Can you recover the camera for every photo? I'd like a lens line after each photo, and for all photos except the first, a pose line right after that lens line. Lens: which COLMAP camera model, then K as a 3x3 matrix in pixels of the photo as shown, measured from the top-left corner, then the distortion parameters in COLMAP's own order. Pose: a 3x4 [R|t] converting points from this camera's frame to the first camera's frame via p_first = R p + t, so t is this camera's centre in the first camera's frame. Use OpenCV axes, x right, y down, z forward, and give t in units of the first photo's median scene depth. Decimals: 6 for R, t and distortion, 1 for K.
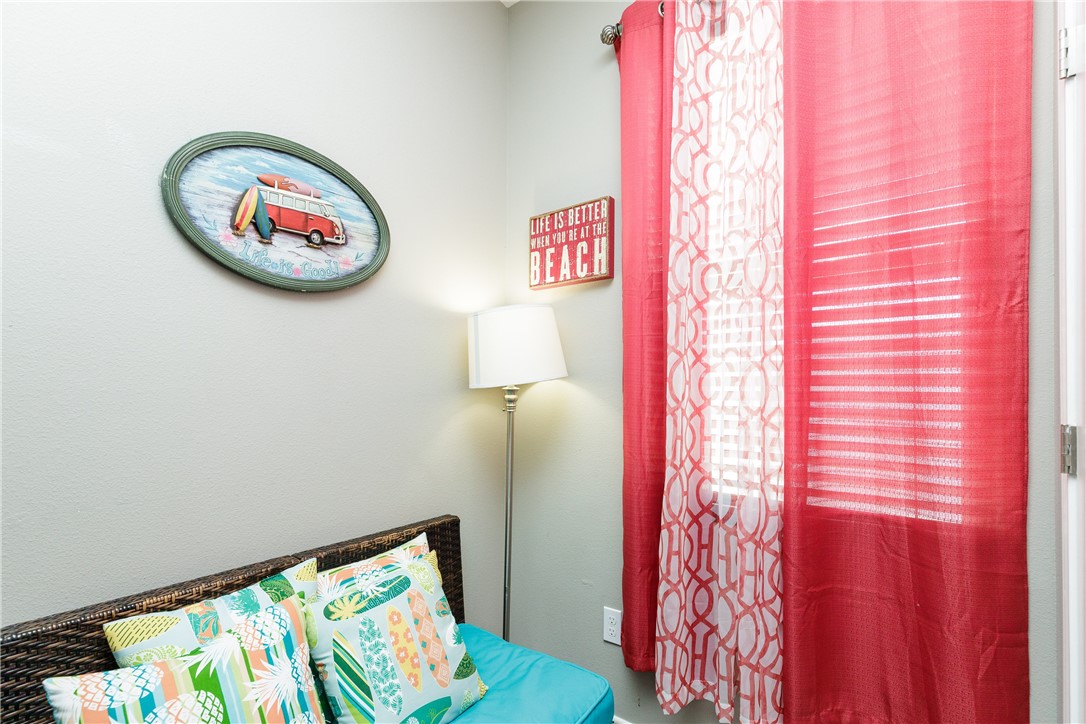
lens RADIAL K [[482.7, 0, 543.0], [0, 482.7, 362.0], [0, 0, 1]] dist [0.003100, 0.000820]
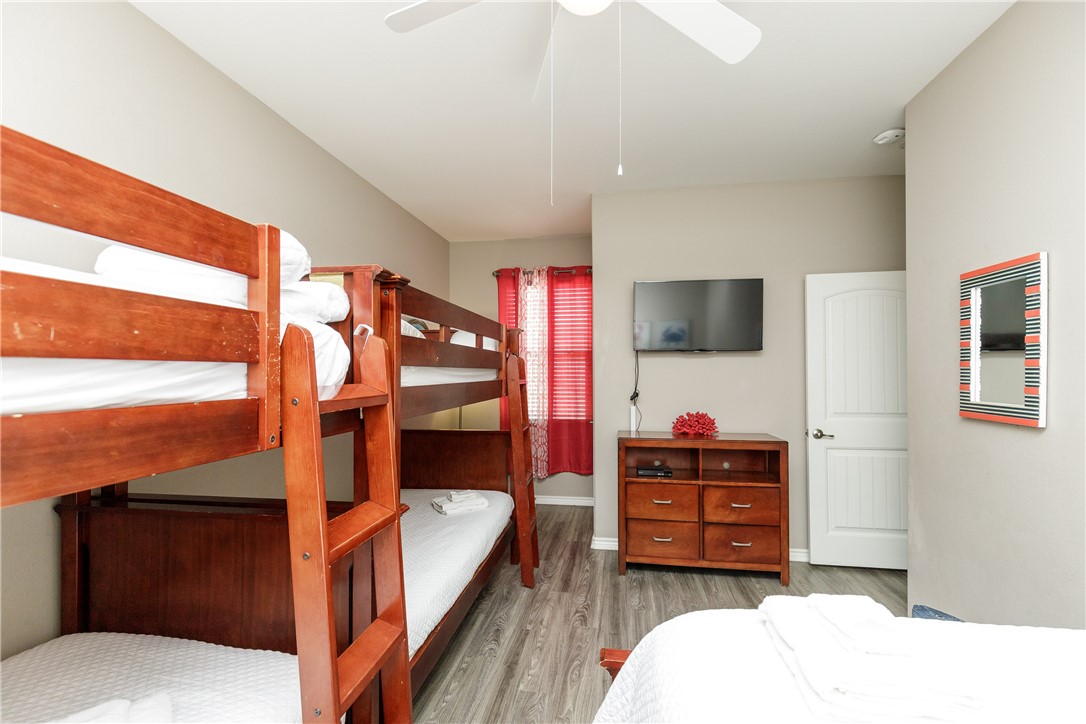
lens RADIAL K [[482.7, 0, 543.0], [0, 482.7, 362.0], [0, 0, 1]] dist [0.003100, 0.000820]
pose [[0.881972, 0.006699, 0.471255, -1.381833], [0.003166, 0.999792, -0.020138, -0.082368], [-0.471292, 0.019253, 0.881767, -2.436151]]
